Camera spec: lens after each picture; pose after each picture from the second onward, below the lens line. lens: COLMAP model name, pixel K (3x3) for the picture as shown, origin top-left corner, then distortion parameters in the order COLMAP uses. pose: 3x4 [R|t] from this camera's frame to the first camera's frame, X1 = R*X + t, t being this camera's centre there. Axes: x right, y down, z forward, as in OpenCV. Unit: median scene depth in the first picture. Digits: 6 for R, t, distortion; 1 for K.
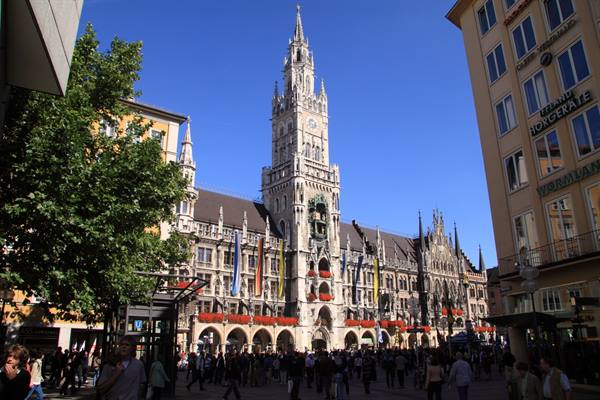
lens RADIAL K [[475.4, 0, 300.0], [0, 475.4, 200.0], [0, 0, 1]] dist [-0.003353, -0.001057]
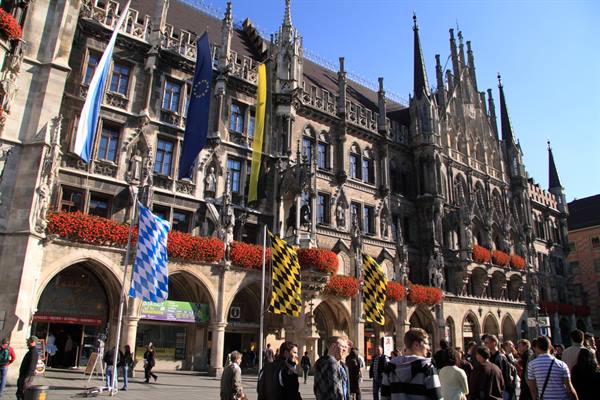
lens RADIAL K [[475.4, 0, 300.0], [0, 475.4, 200.0], [0, 0, 1]] dist [-0.003353, -0.001057]
pose [[0.999026, 0.007430, -0.043506, 0.186319], [-0.007954, 0.999898, -0.011881, 0.206291], [0.043413, 0.012215, 0.998983, 0.643833]]
